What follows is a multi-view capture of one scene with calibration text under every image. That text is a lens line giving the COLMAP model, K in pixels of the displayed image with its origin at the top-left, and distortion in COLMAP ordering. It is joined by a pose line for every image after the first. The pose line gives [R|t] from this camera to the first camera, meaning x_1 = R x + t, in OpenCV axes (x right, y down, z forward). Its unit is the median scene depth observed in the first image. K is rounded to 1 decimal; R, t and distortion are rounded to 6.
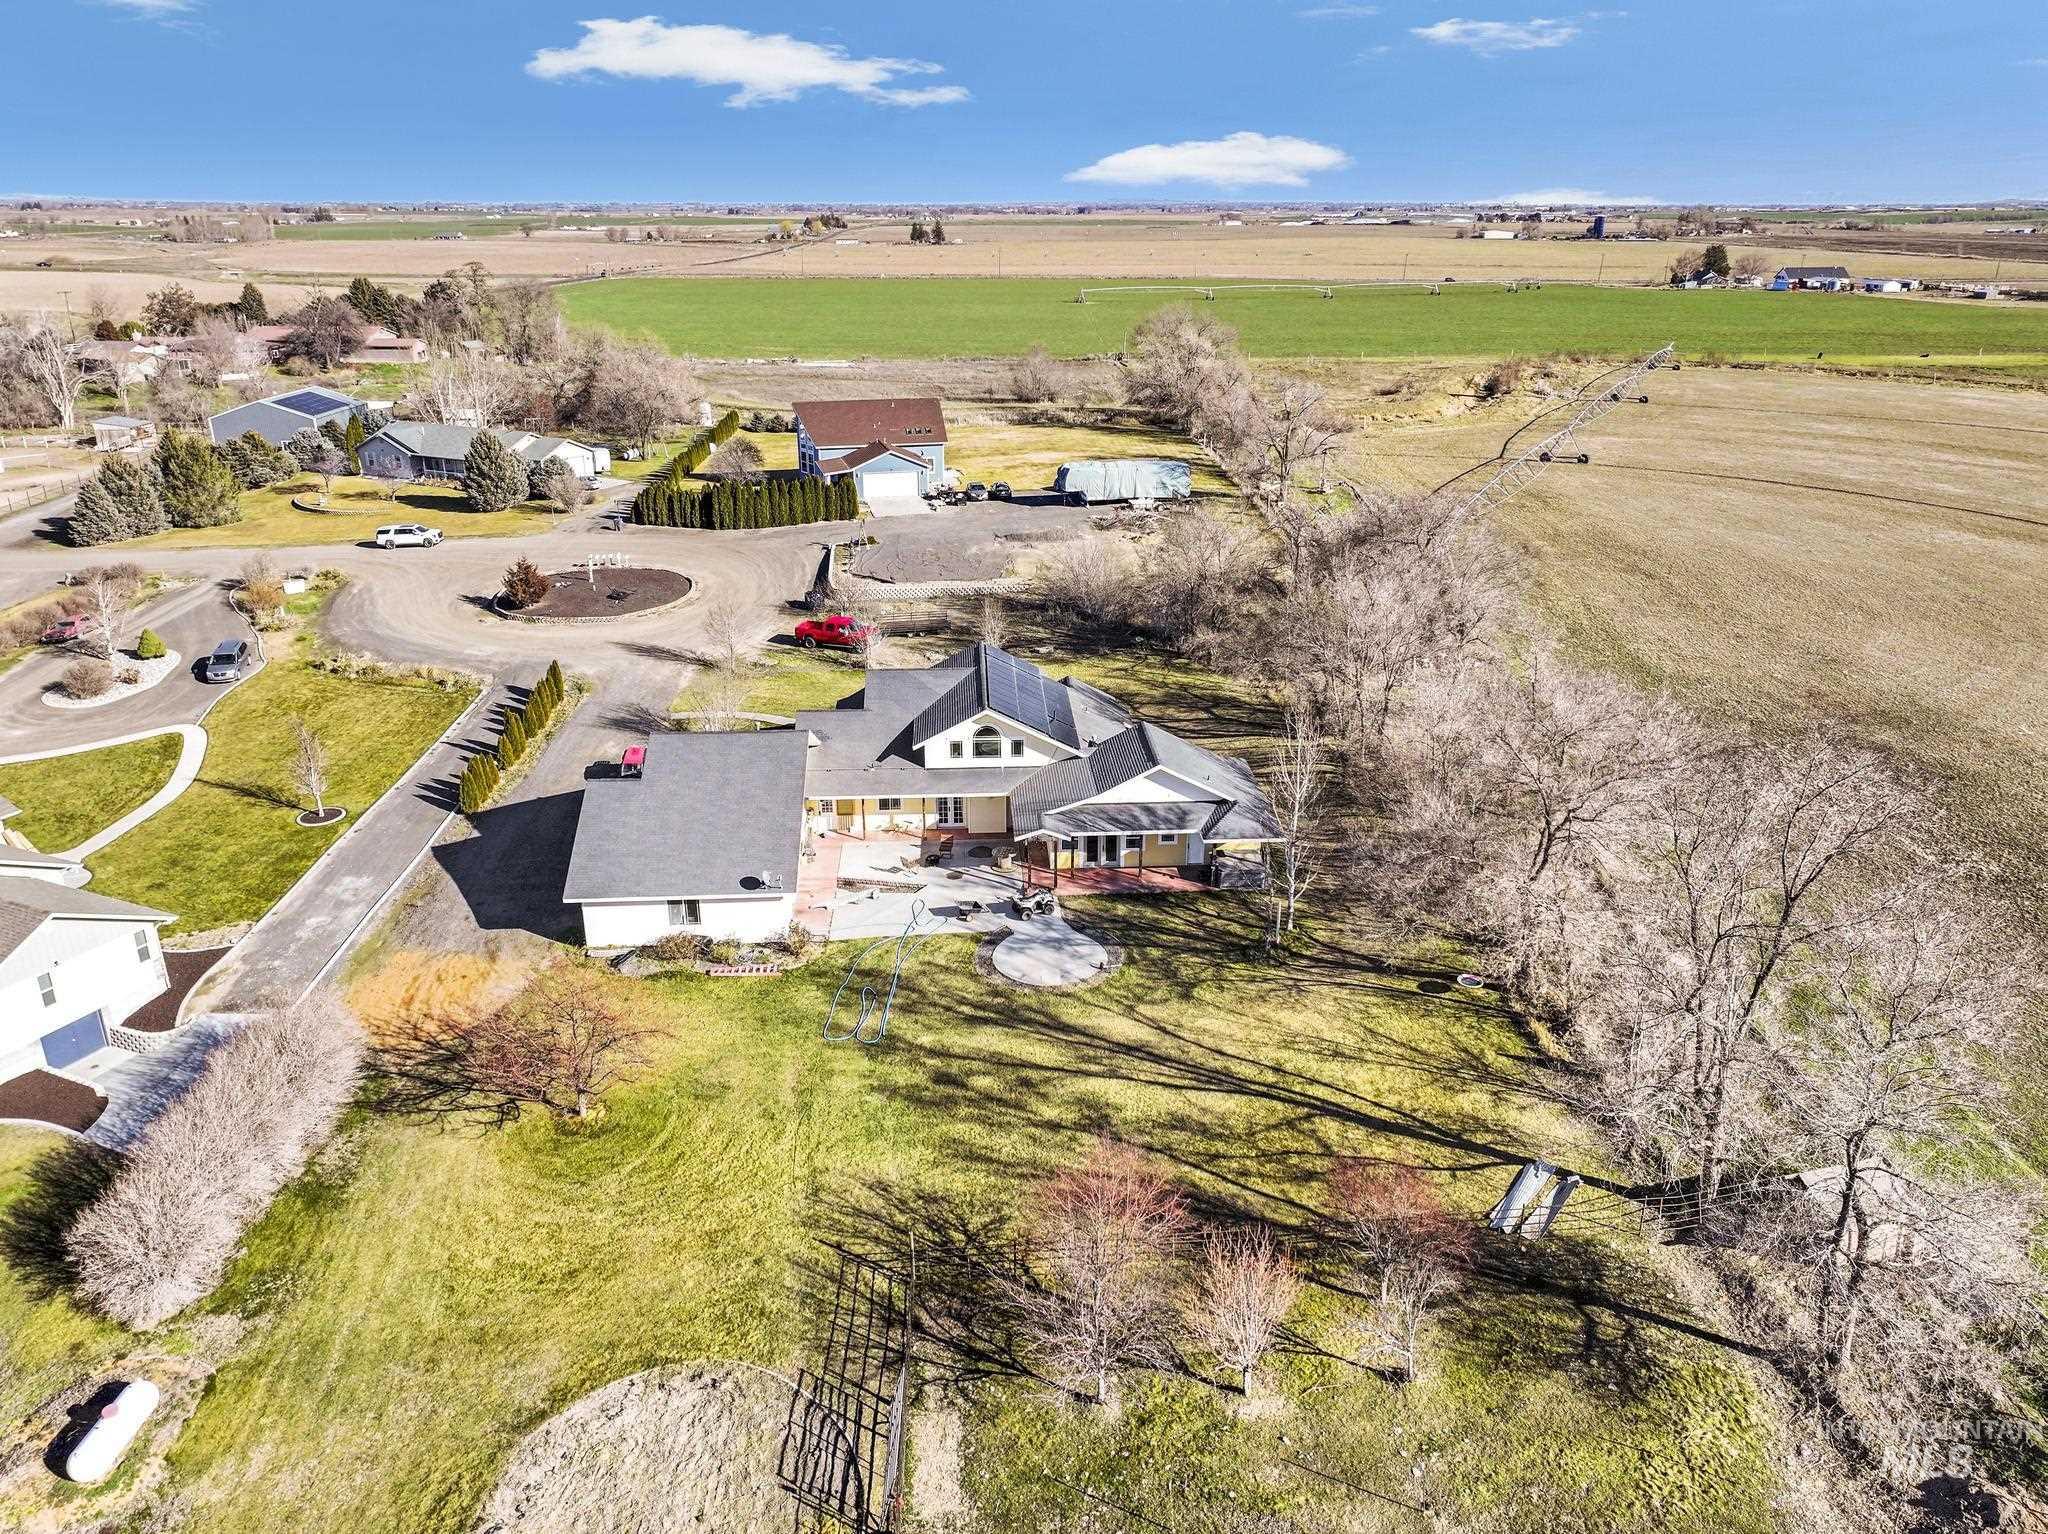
lens RADIAL K [[1439.9, 0, 1024.0], [0, 1439.9, 767.0], [0, 0, 1]] dist [0.001995, 0.003229]
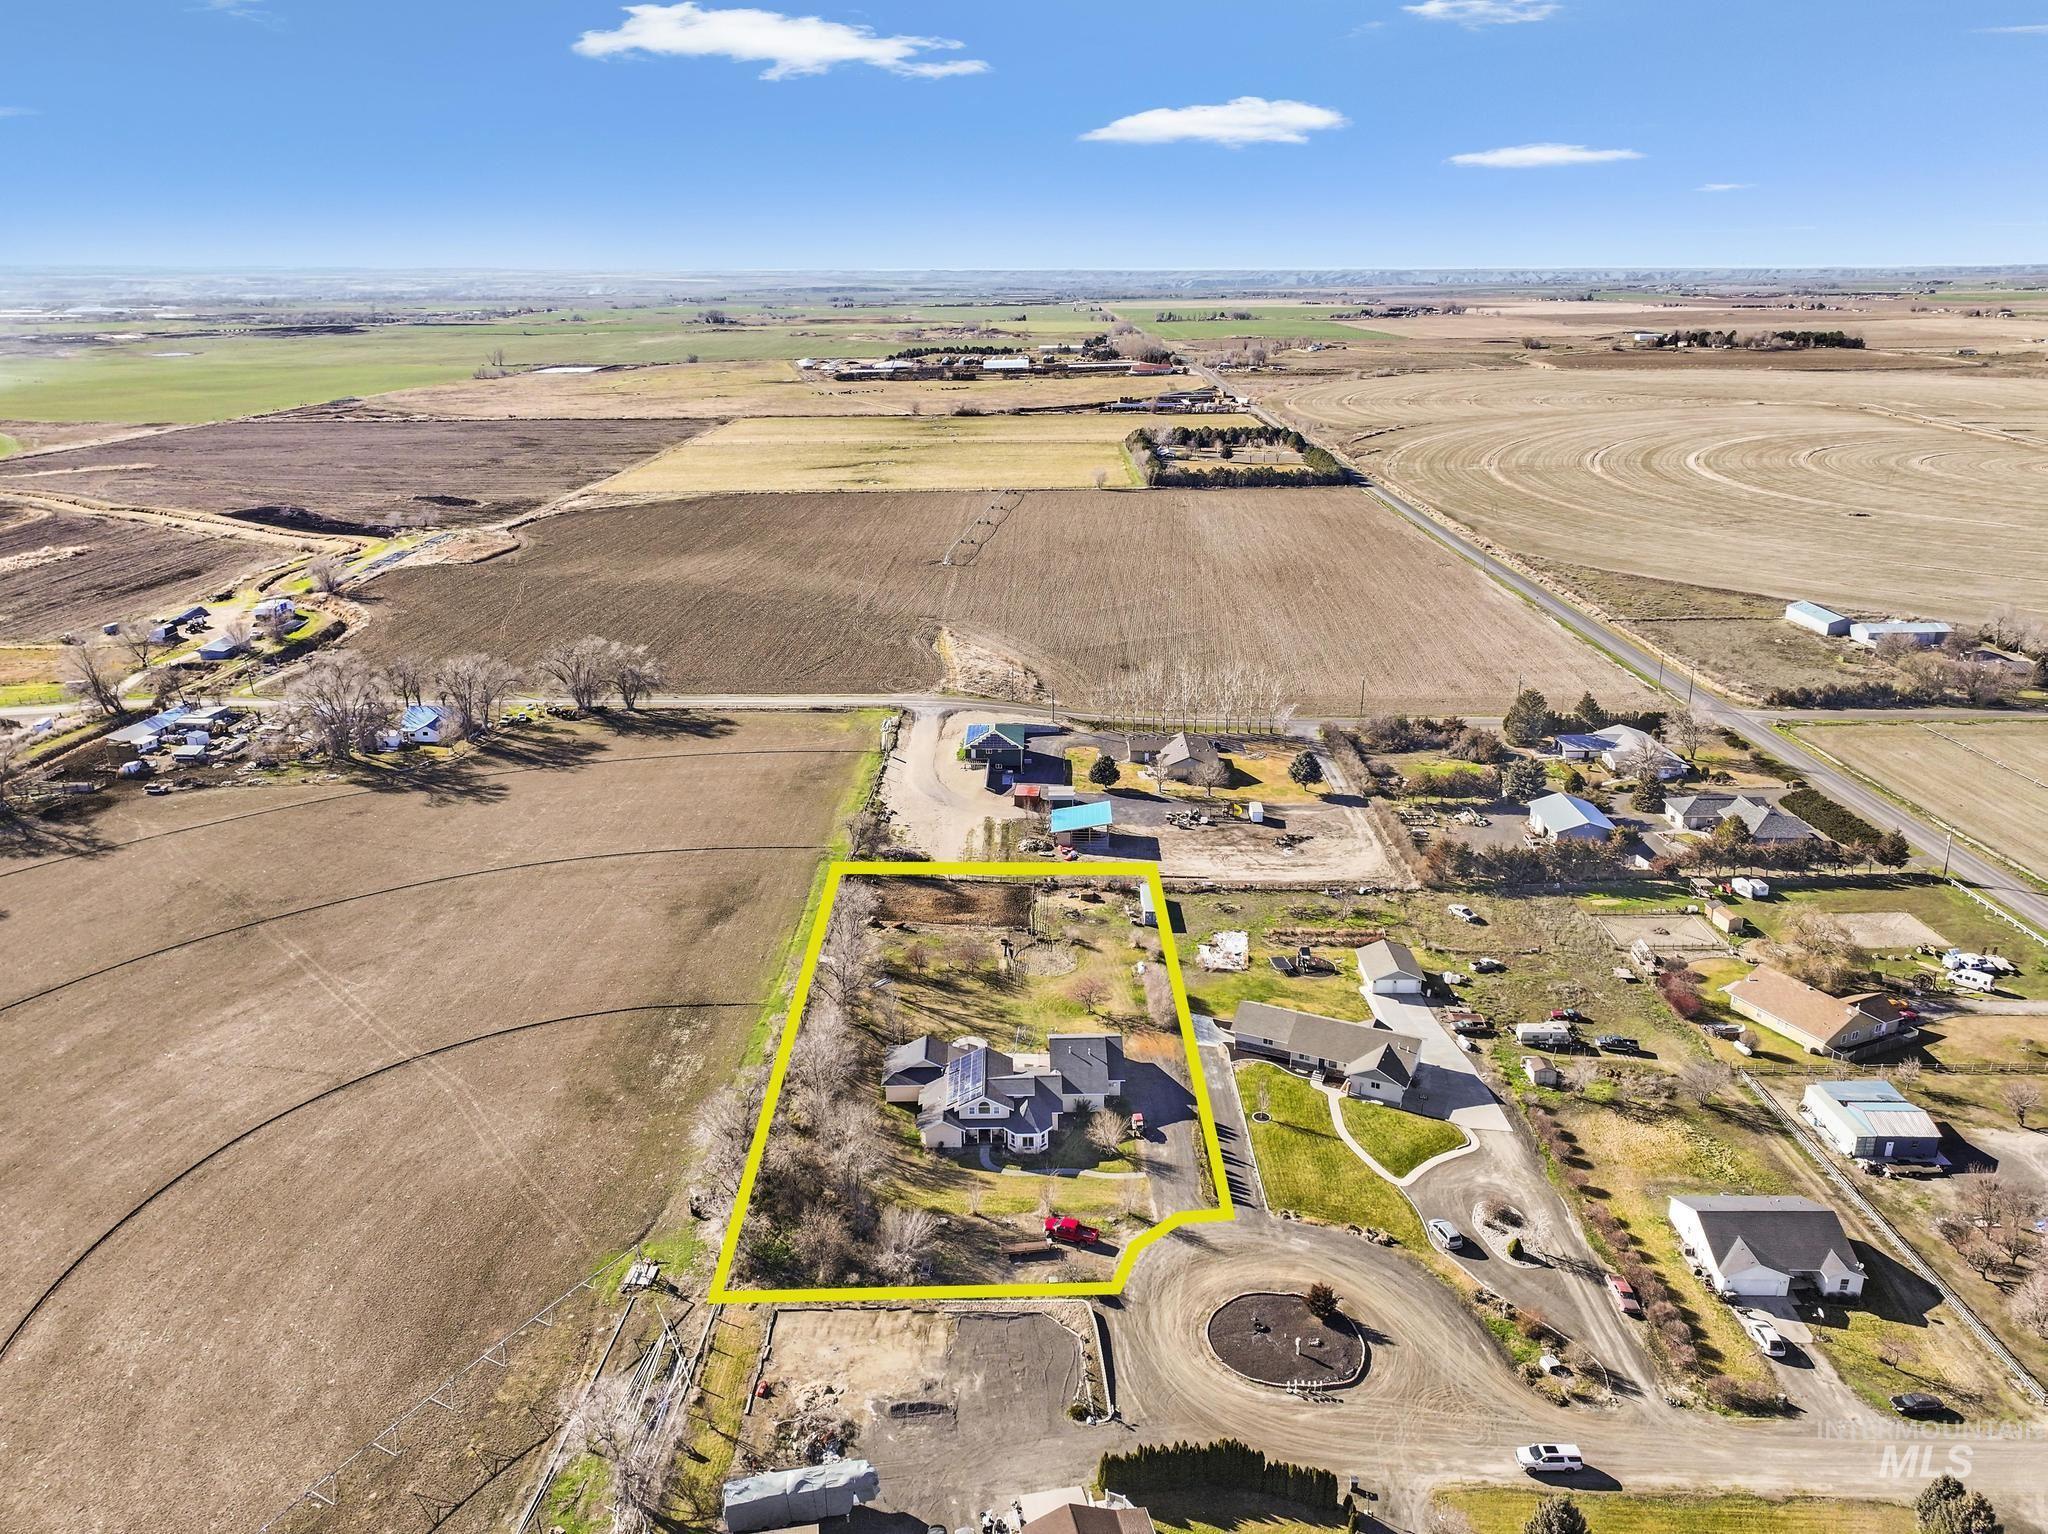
lens RADIAL K [[1442.1, 0, 1054.3], [0, 1442.1, 767.7], [0, 0, 1]] dist [-0.004469, 0.000545]
pose [[-0.999924, 0.000042, 0.012318, -0.210550], [0.007989, 0.763370, 0.645912, -2.421718], [-0.009376, 0.645961, -0.763312, 3.032538]]
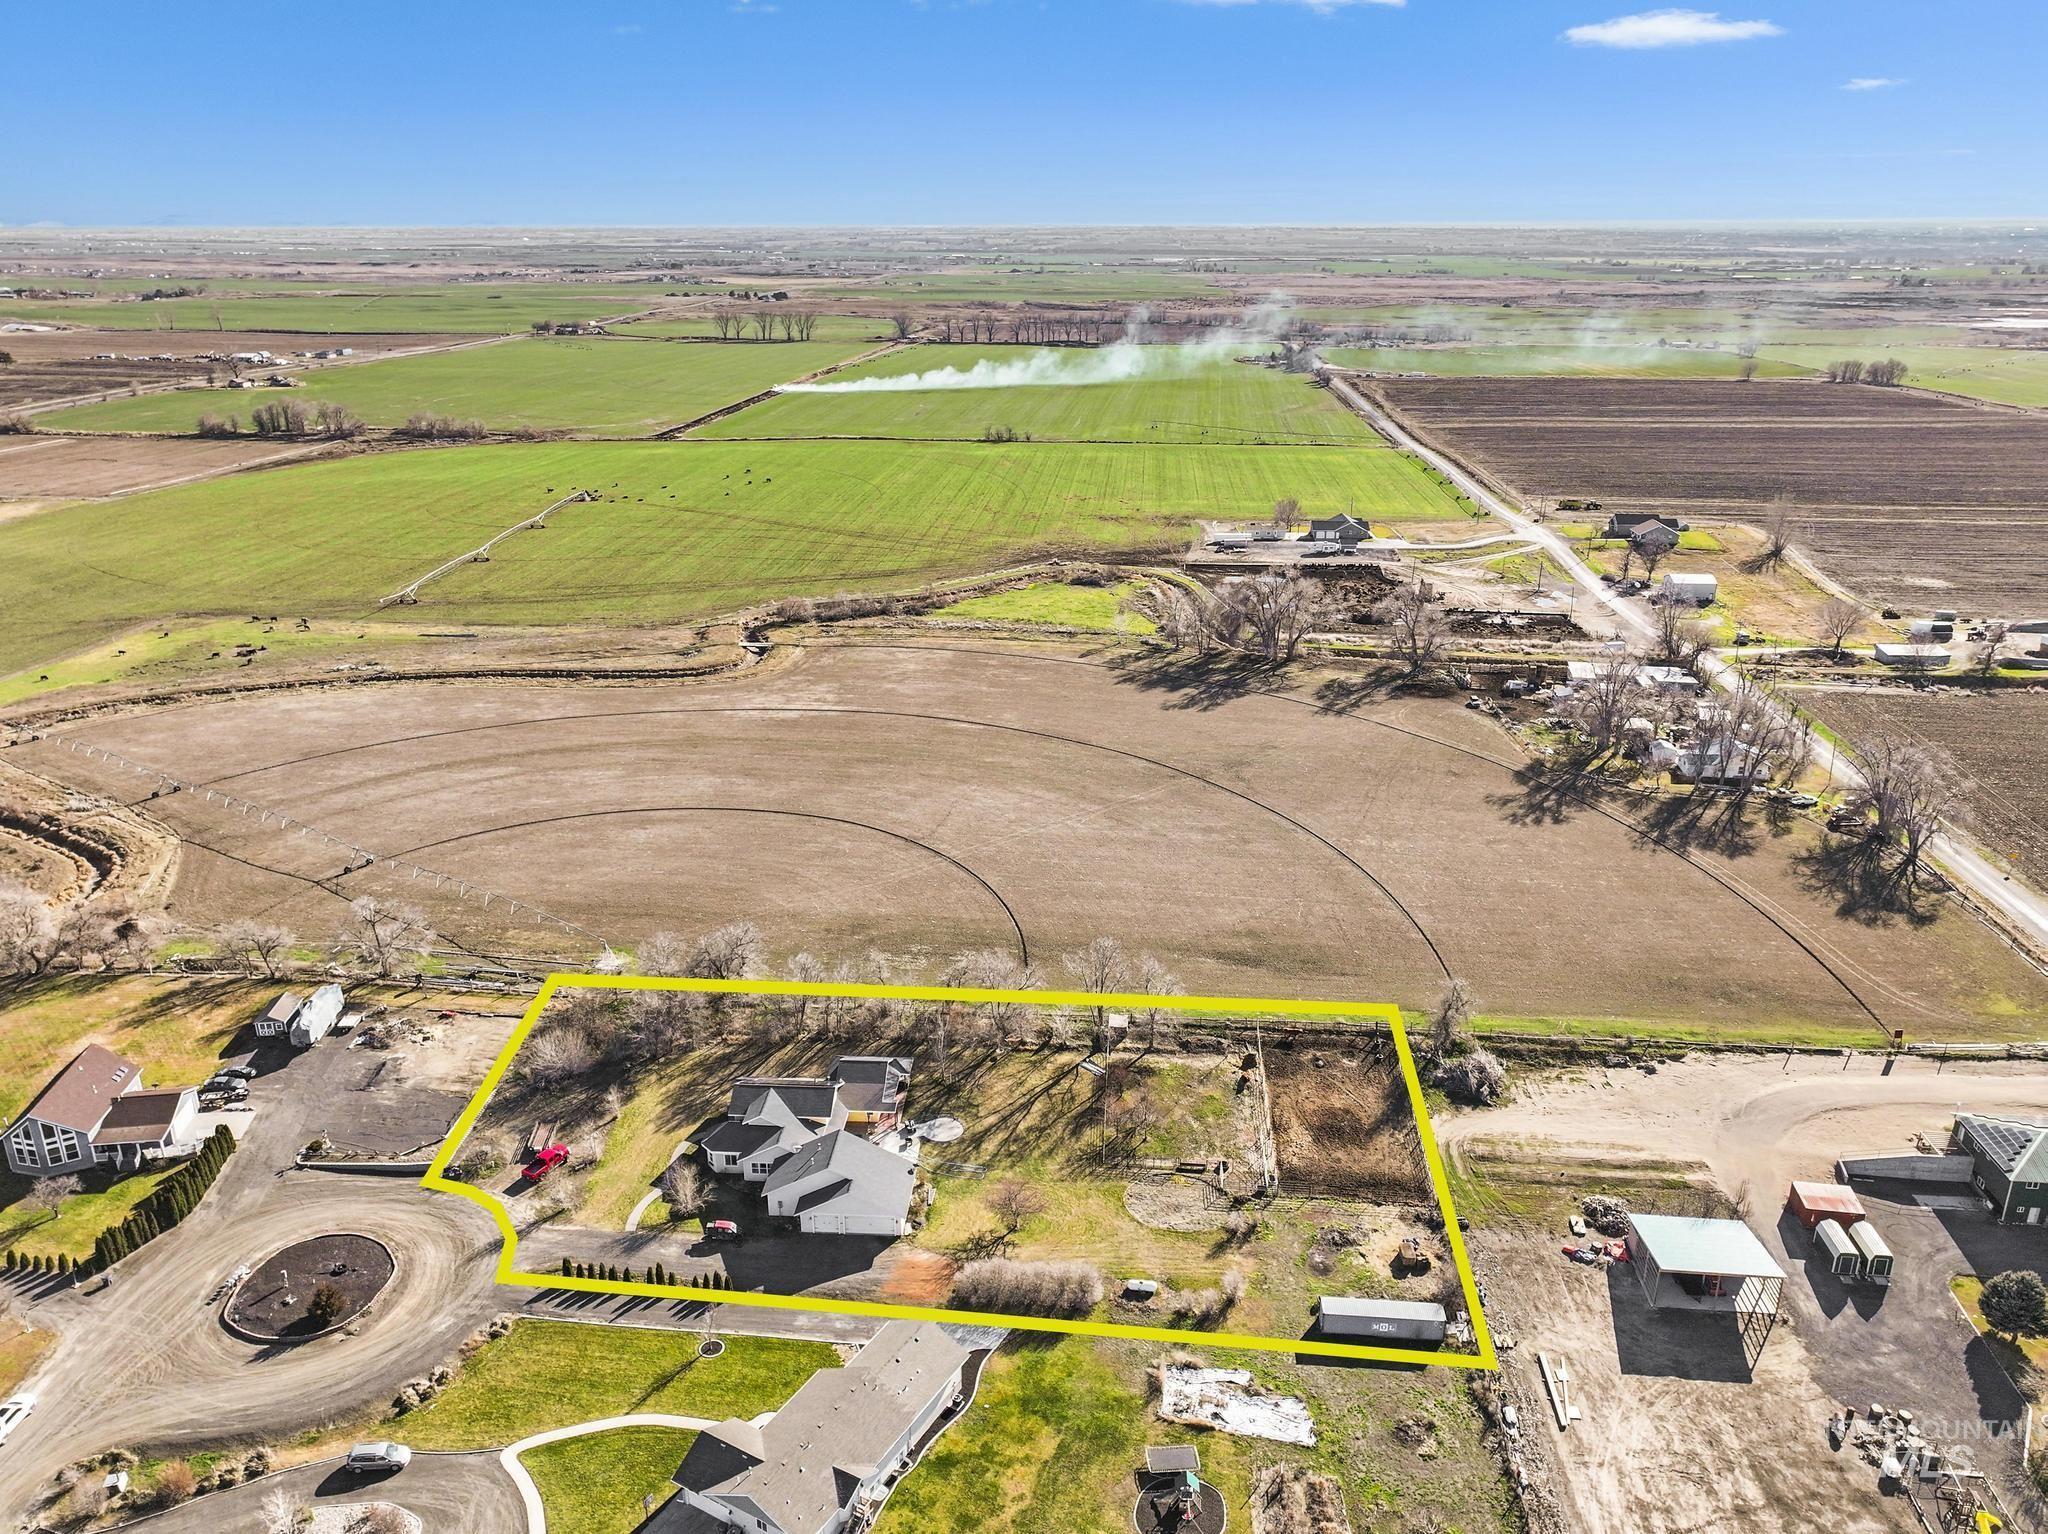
lens RADIAL K [[1479.6, 0, 1024.0], [0, 1479.6, 767.0], [0, 0, 1]] dist [-0.000608, 0.000873]
pose [[0.107386, -0.337427, 0.935207, -2.396325], [0.357892, 0.890707, 0.280276, -1.235309], [-0.927567, 0.304606, 0.216412, 0.003906]]
